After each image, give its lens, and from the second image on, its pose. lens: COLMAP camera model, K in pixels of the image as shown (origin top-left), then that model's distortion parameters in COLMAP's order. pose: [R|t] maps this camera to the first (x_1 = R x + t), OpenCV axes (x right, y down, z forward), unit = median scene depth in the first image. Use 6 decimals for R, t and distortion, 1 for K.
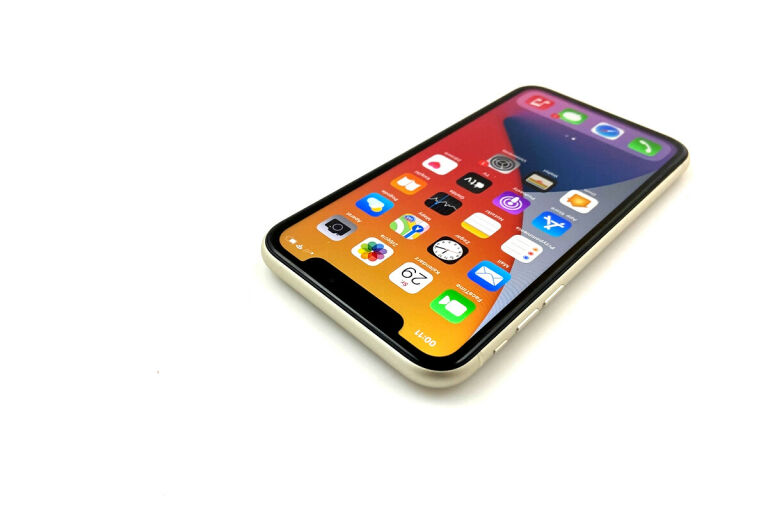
lens RADIAL K [[583.9, 0, 385.3], [0, 583.9, 262.7], [0, 0, 1]] dist [0.109732, -0.019367]
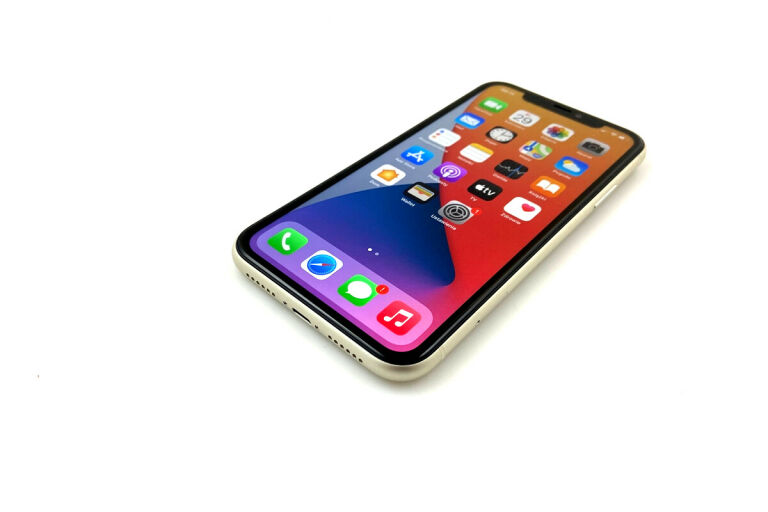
lens RADIAL K [[583.9, 0, 390.4], [0, 583.9, 255.0], [0, 0, 1]] dist [0.109732, -0.019367]
pose [[-0.996004, -0.030305, -0.084006, 0.413540], [-0.085202, 0.040615, 0.995536, -1.177005], [-0.026758, 0.998715, -0.043035, 1.206582]]
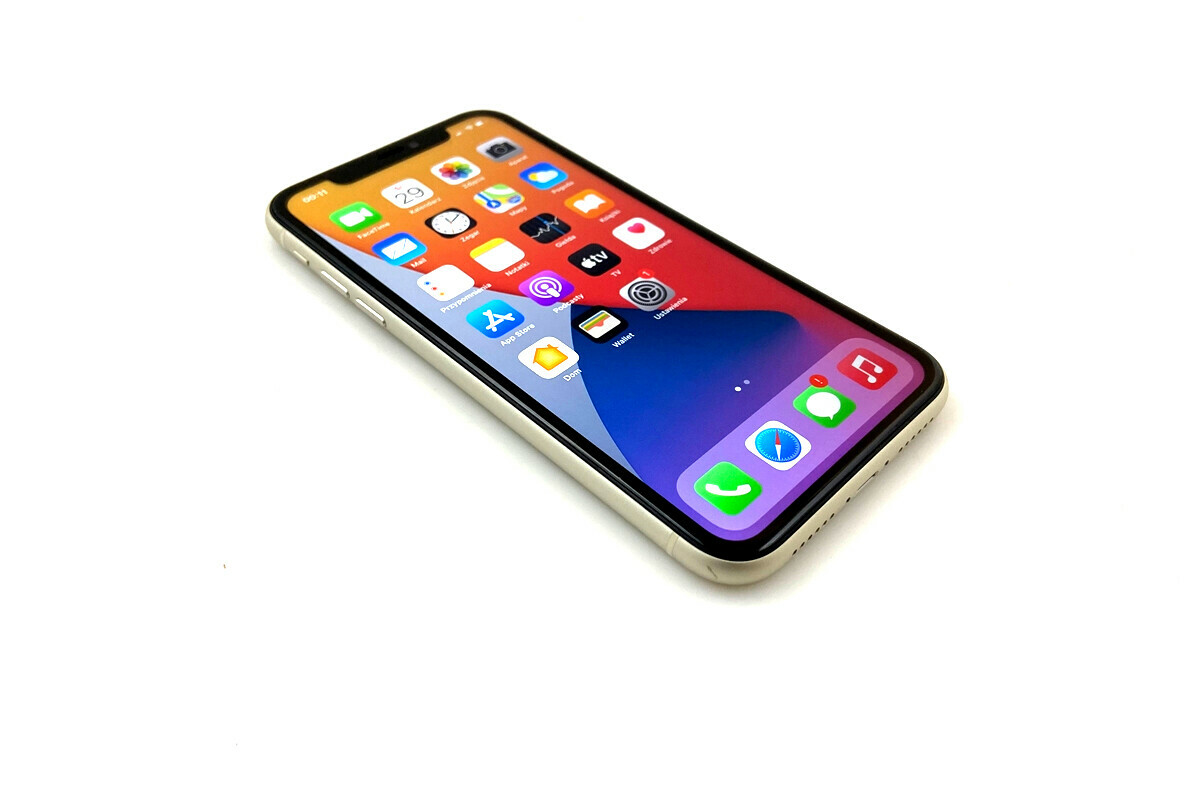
lens RADIAL K [[912.3, 0, 597.3], [0, 912.3, 398.6], [0, 0, 1]] dist [0.109732, -0.019367]
pose [[-0.021689, 0.686996, -0.726338, 1.072945], [-0.714193, 0.497747, 0.492113, -0.602854], [0.699613, 0.529419, 0.479852, 0.601300]]
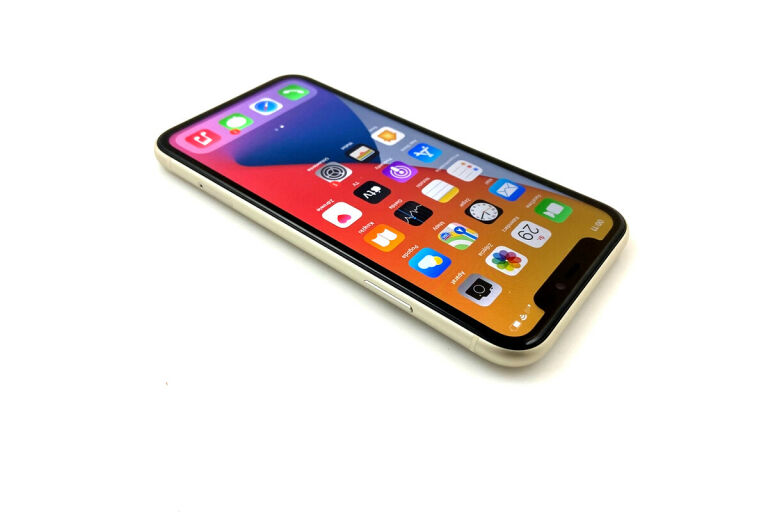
lens RADIAL K [[583.9, 0, 382.7], [0, 583.9, 262.0], [0, 0, 1]] dist [0.109732, -0.019367]
pose [[-0.094391, -0.728532, 0.678478, -0.605885], [0.651555, 0.470078, 0.595402, -0.666771], [-0.752706, 0.498266, 0.430307, 0.656554]]
